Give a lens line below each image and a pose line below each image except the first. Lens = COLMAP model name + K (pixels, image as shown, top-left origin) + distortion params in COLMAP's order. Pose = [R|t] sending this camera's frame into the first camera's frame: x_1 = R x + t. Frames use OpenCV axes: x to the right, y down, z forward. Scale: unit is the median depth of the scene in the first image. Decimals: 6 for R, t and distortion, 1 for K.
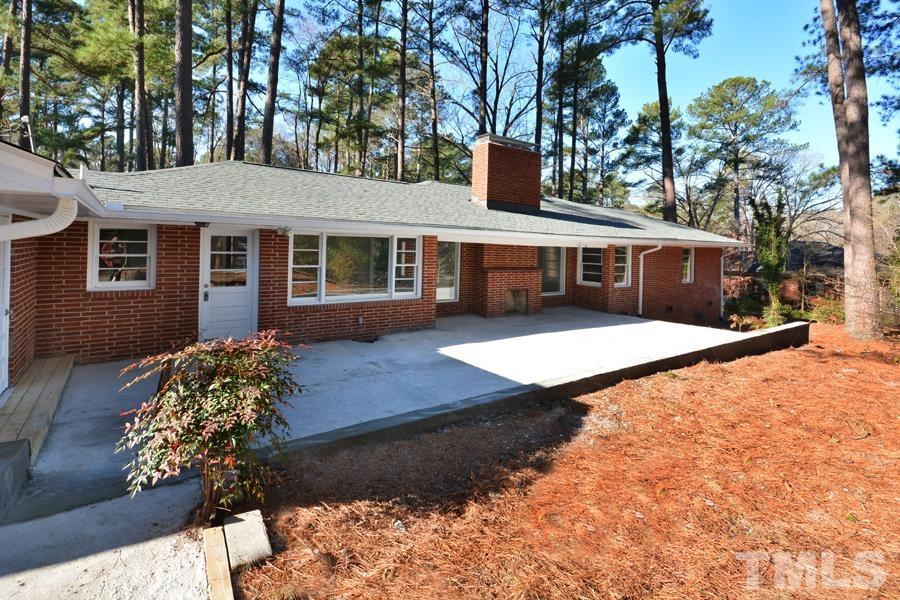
lens RADIAL K [[446.3, 0, 463.2], [0, 446.3, 248.1], [0, 0, 1]] dist [-0.002738, 0.010899]
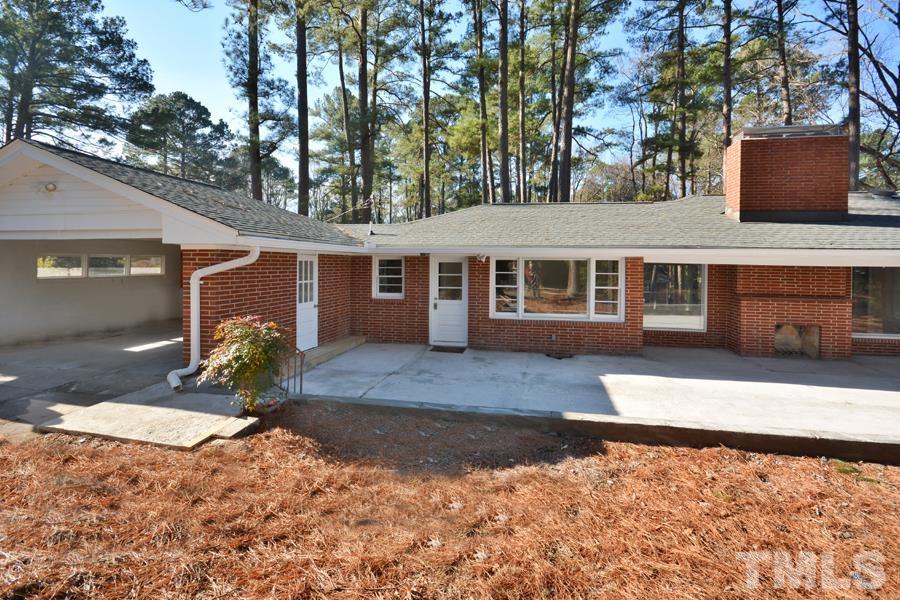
lens RADIAL K [[426.1, 0, 456.0], [0, 426.1, 259.0], [0, 0, 1]] dist [-0.002385, -0.000384]
pose [[0.669711, -0.029607, -0.742032, 0.358688], [0.005473, 0.999375, -0.034936, 0.005816], [0.742602, 0.019336, 0.669454, 0.120167]]
